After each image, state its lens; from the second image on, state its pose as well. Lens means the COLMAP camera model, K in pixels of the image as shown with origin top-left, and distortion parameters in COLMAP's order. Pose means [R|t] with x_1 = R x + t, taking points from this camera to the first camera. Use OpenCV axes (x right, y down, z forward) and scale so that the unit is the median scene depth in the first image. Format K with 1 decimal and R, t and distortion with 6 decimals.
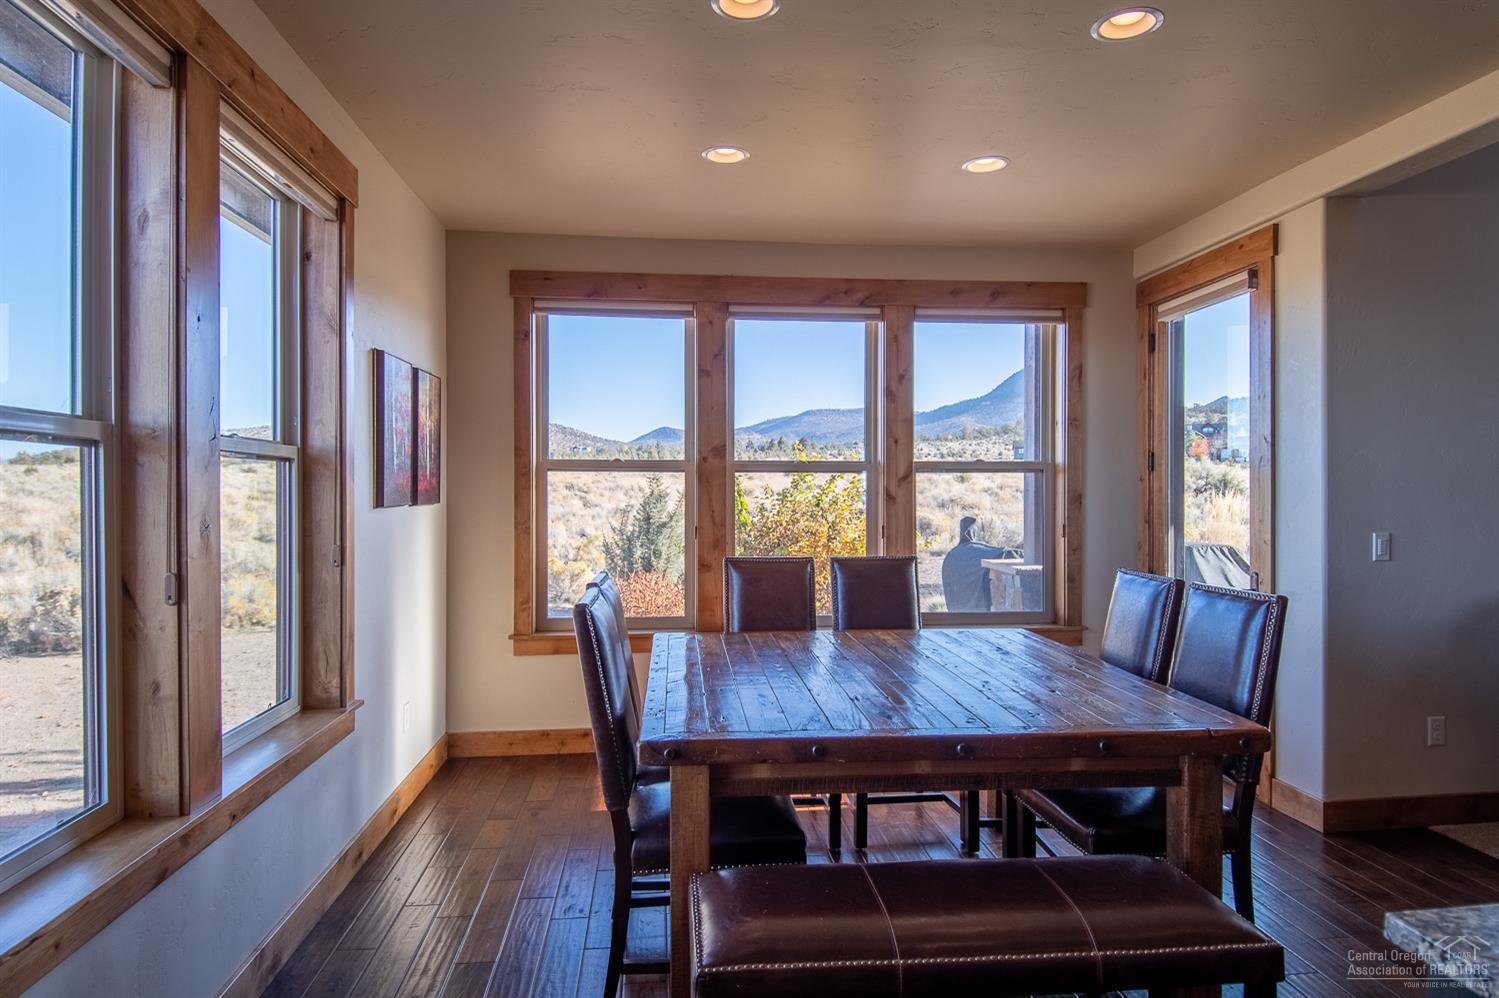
lens RADIAL K [[890.1, 0, 745.7], [0, 890.1, 483.0], [0, 0, 1]] dist [-0.001008, -0.000123]
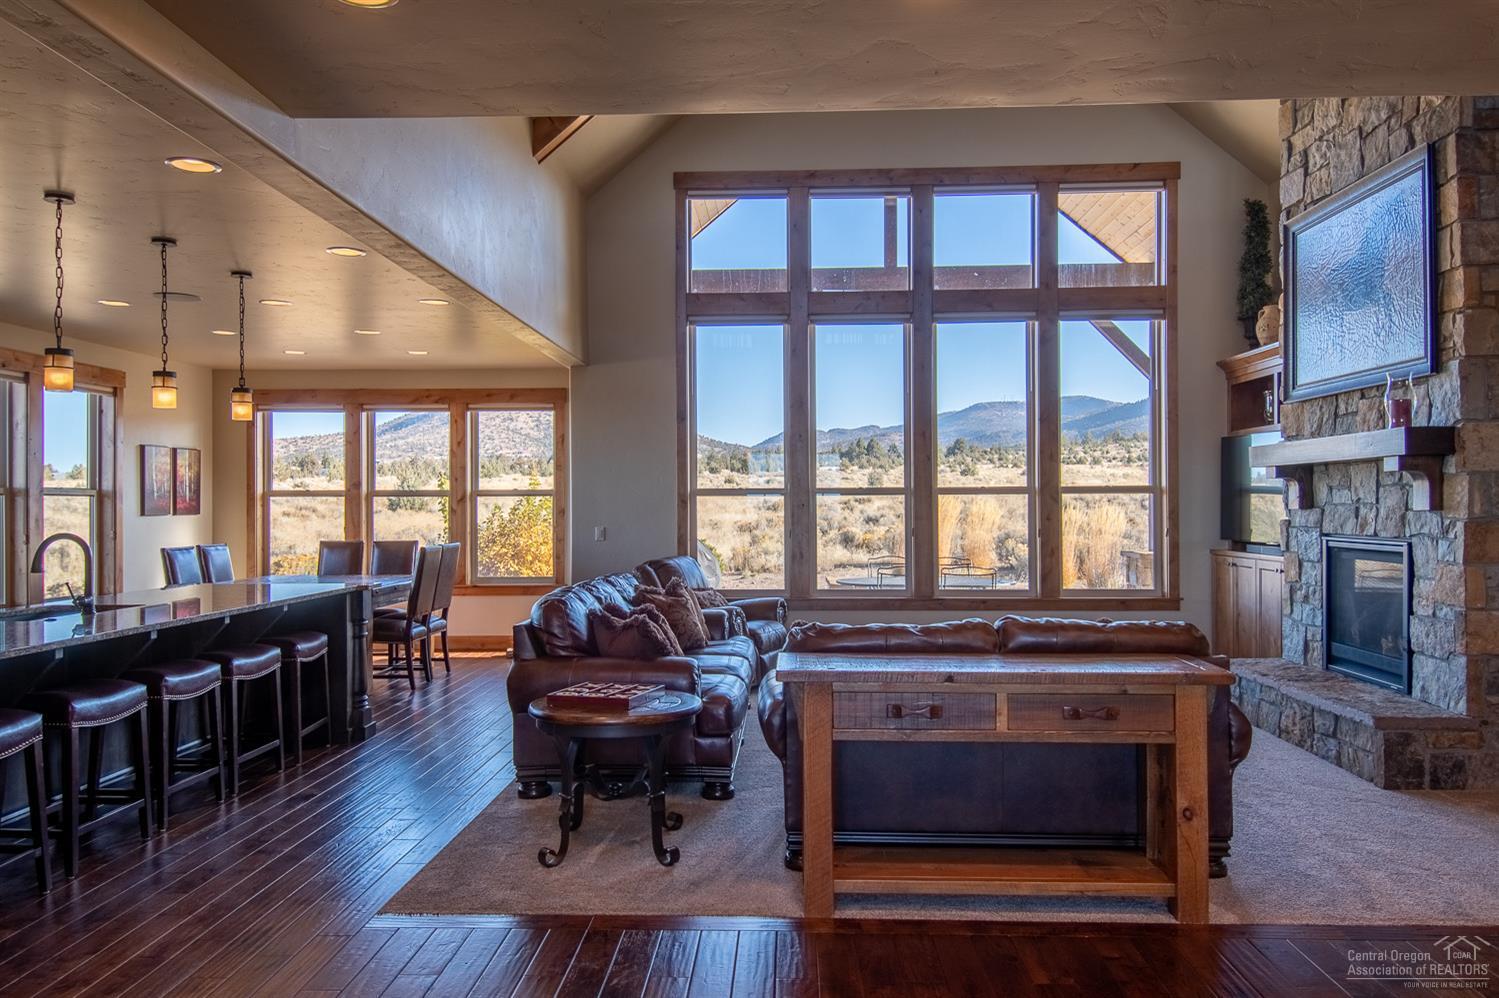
lens RADIAL K [[1085.8, 0, 734.2], [0, 1085.8, 500.7], [0, 0, 1]] dist [0.033618, -0.005967]
pose [[0.989077, -0.004557, -0.147326, 1.067810], [0.005281, 0.999976, 0.004524, -0.010613], [0.147302, -0.005252, 0.989078, -1.100645]]
